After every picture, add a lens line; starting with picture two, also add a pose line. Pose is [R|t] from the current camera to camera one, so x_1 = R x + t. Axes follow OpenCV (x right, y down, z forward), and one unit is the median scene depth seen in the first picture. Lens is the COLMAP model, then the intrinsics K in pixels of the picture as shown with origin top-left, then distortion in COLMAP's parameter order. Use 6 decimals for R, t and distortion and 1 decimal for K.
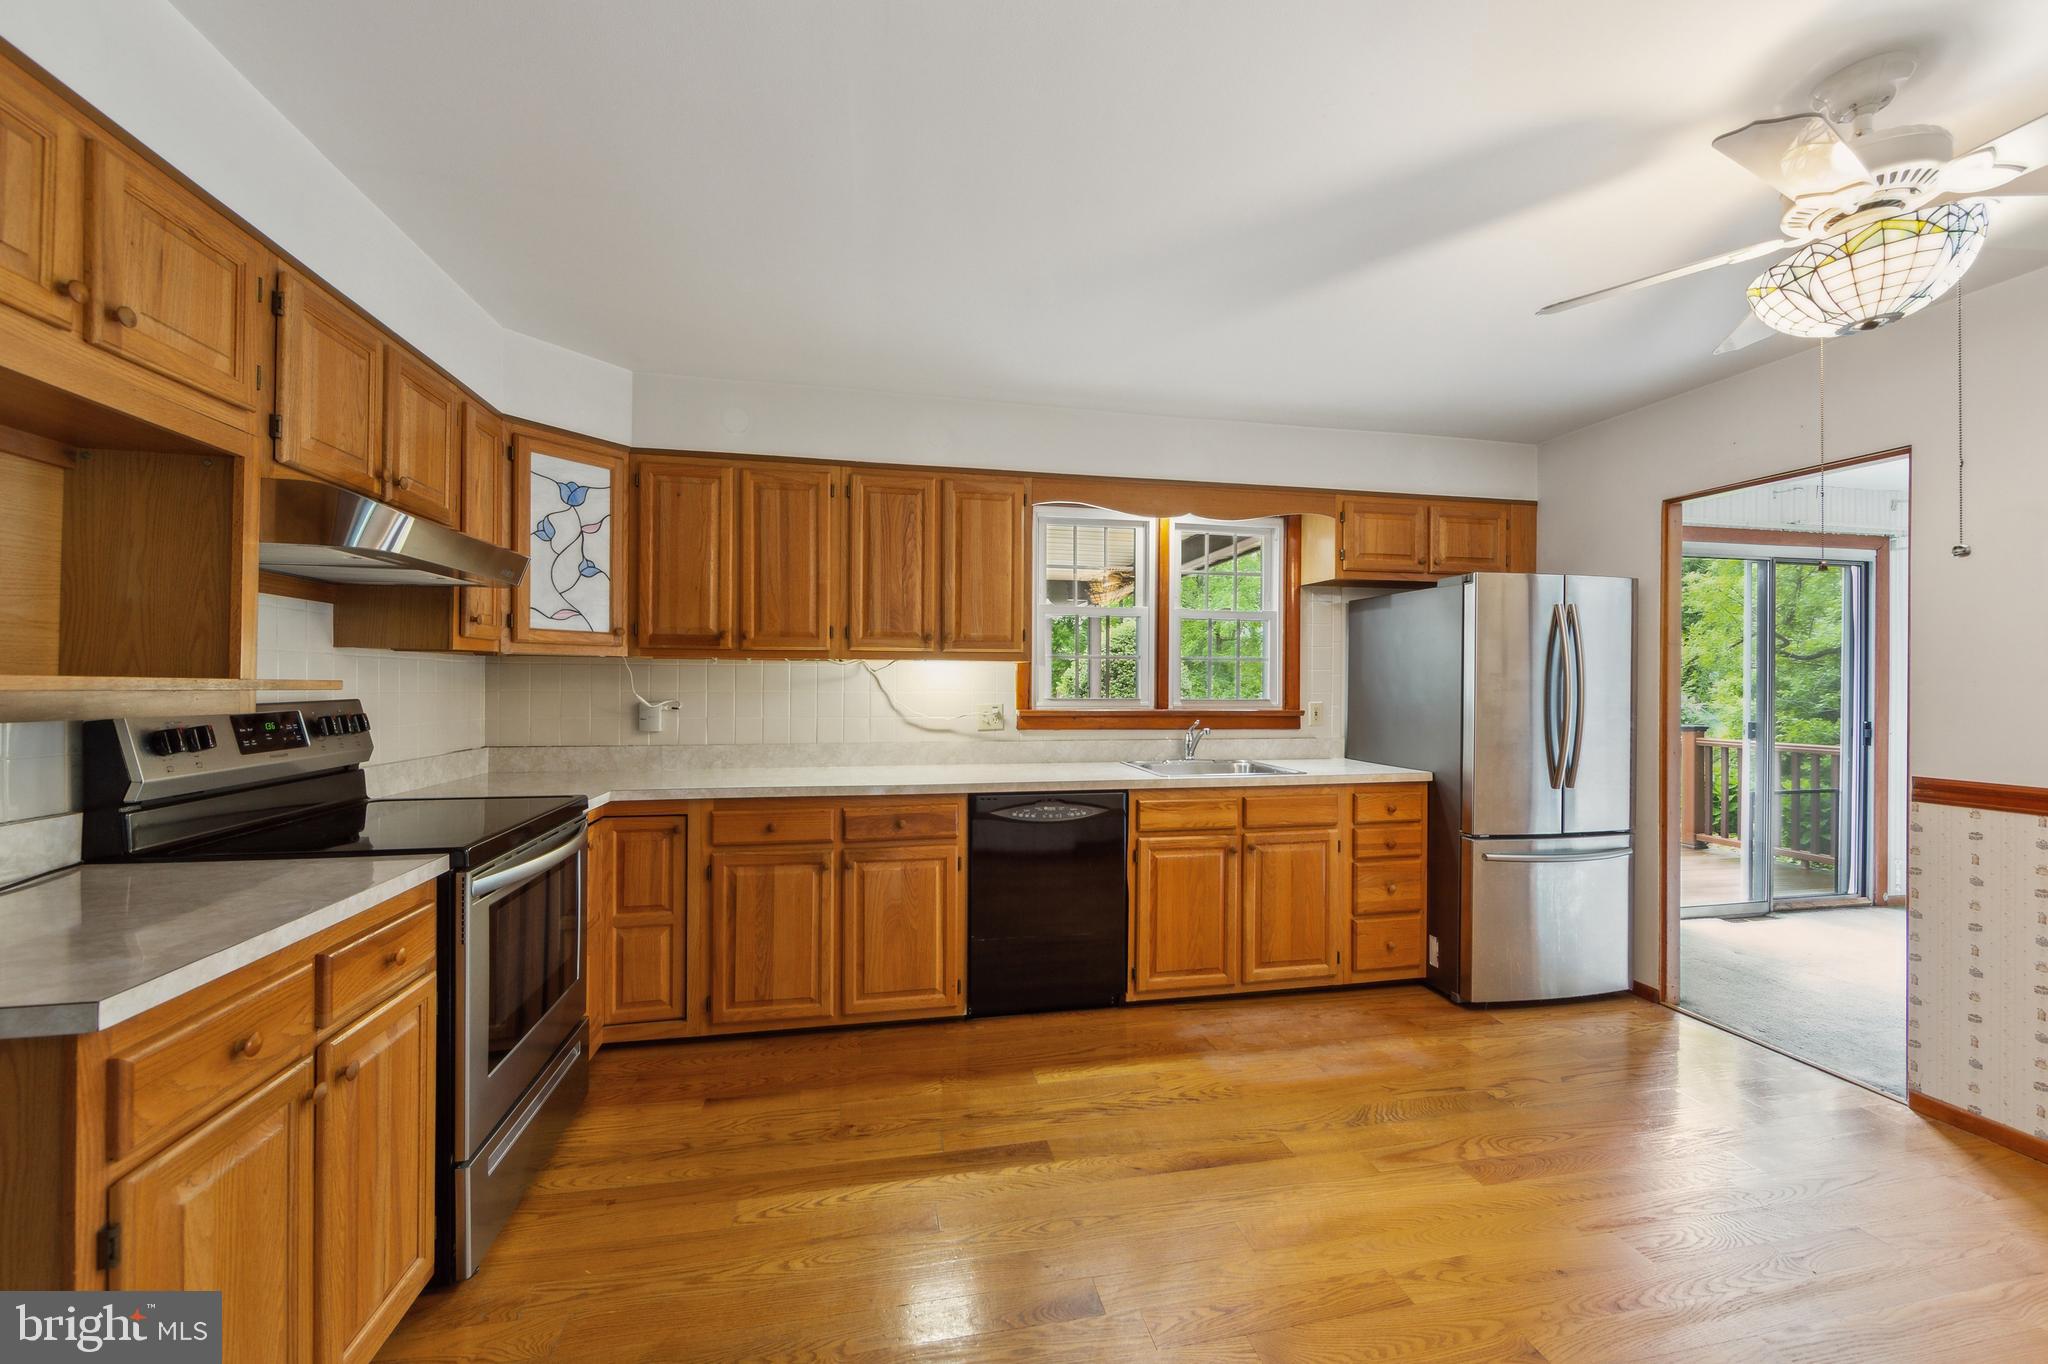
lens RADIAL K [[803.2, 0, 1024.8], [0, 803.2, 680.8], [0, 0, 1]] dist [0.001052, -0.000386]
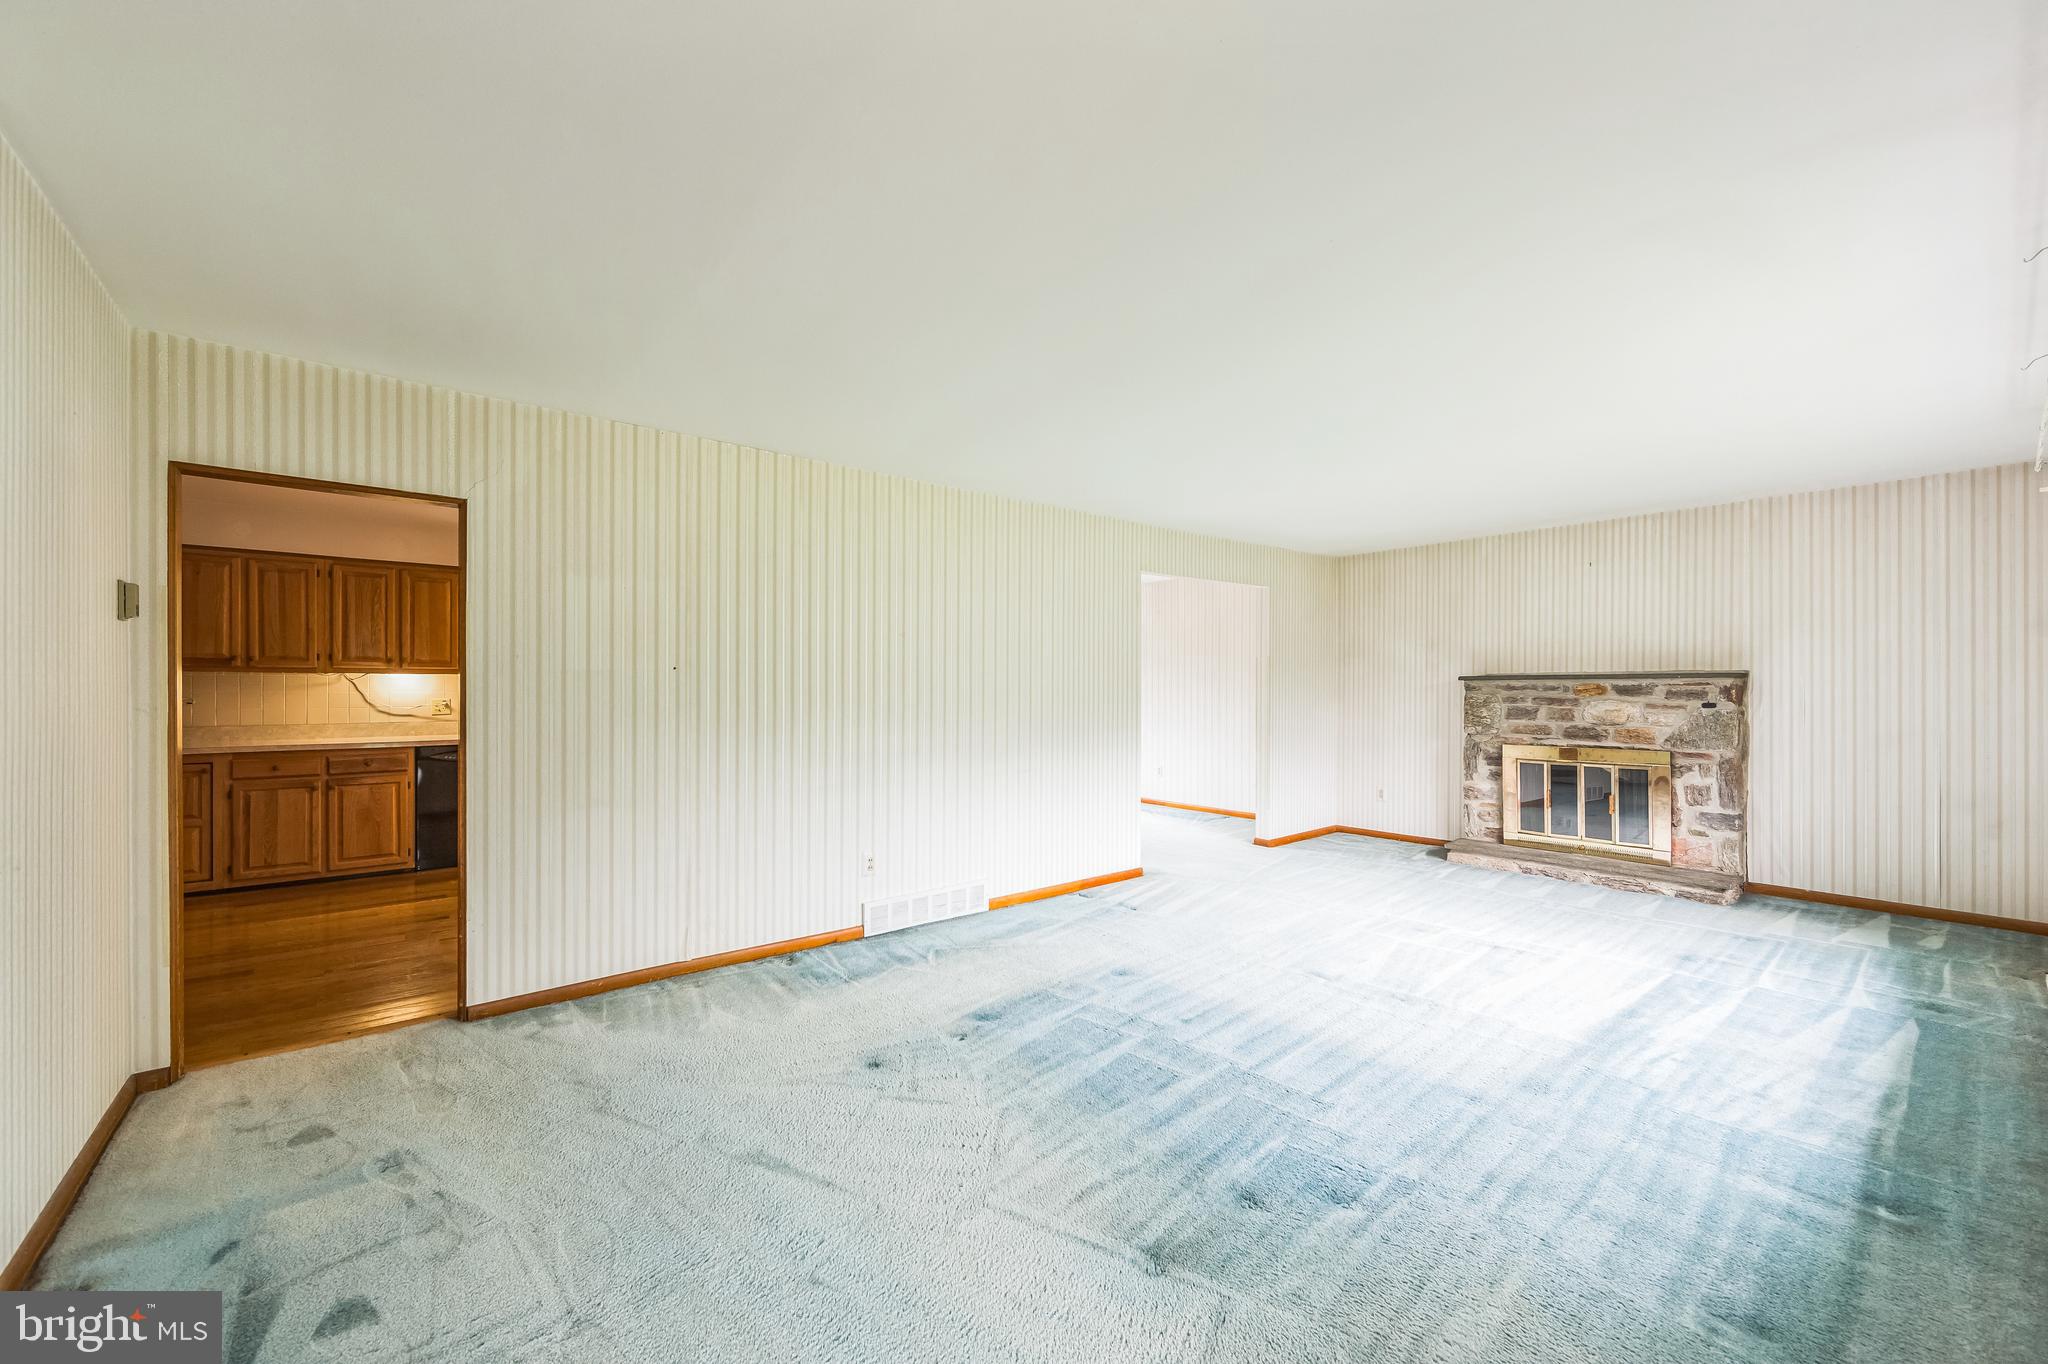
lens RADIAL K [[803.2, 0, 1020.2], [0, 803.2, 688.1], [0, 0, 1]] dist [0.001052, -0.000386]
pose [[0.882565, -0.002578, 0.470184, 0.286167], [-0.000851, 0.999975, 0.007080, -0.008268], [-0.470190, -0.006648, 0.882540, -1.269617]]
